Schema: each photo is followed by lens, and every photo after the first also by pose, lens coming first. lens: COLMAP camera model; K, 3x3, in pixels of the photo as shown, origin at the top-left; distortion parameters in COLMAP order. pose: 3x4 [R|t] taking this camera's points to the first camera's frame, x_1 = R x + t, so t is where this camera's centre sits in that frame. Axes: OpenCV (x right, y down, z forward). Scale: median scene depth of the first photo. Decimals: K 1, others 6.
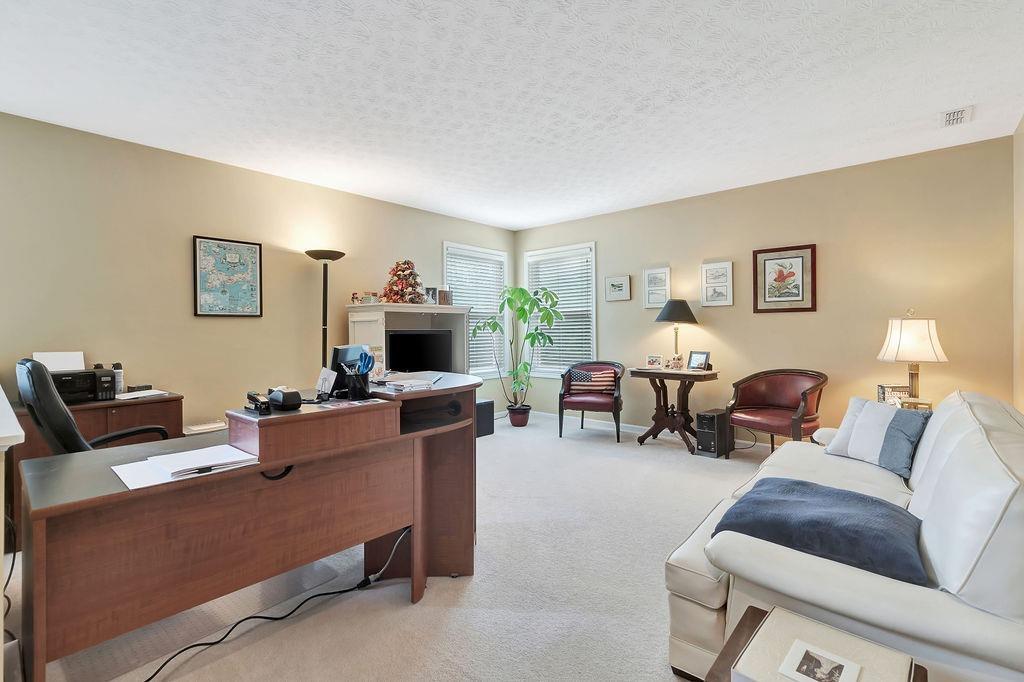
lens RADIAL K [[469.3, 0, 517.1], [0, 469.3, 333.6], [0, 0, 1]] dist [0.008849, -0.001080]
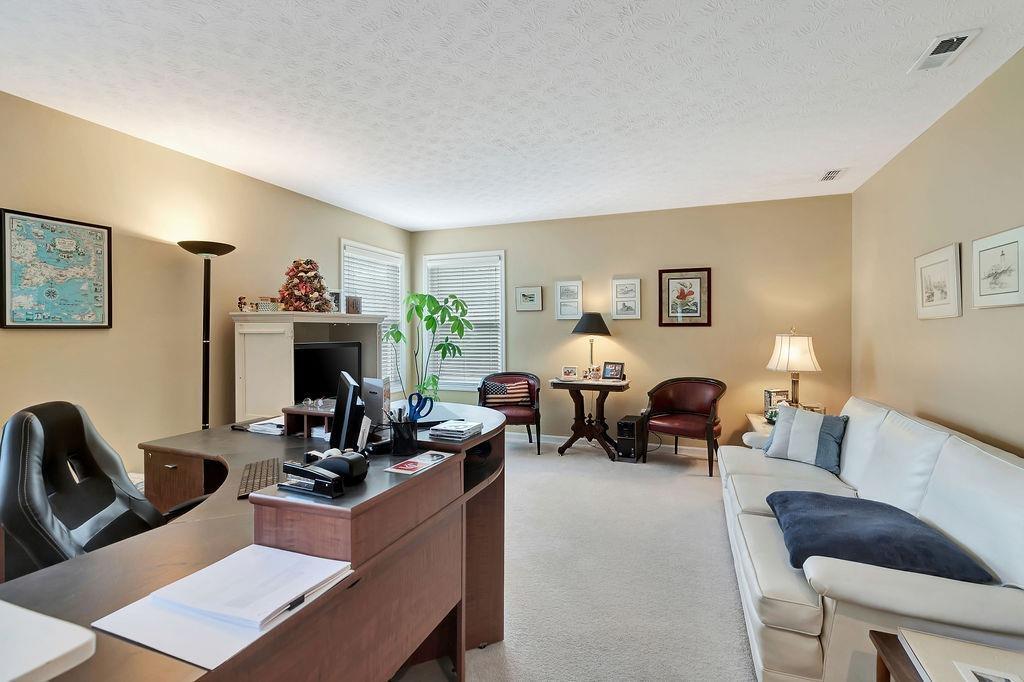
lens RADIAL K [[469.3, 0, 518.5], [0, 469.3, 331.8], [0, 0, 1]] dist [0.008849, -0.001080]
pose [[0.935596, 0.004026, 0.353050, -0.202619], [-0.002510, 0.999986, -0.004753, -0.026886], [-0.353064, 0.003561, 0.935593, 0.095211]]
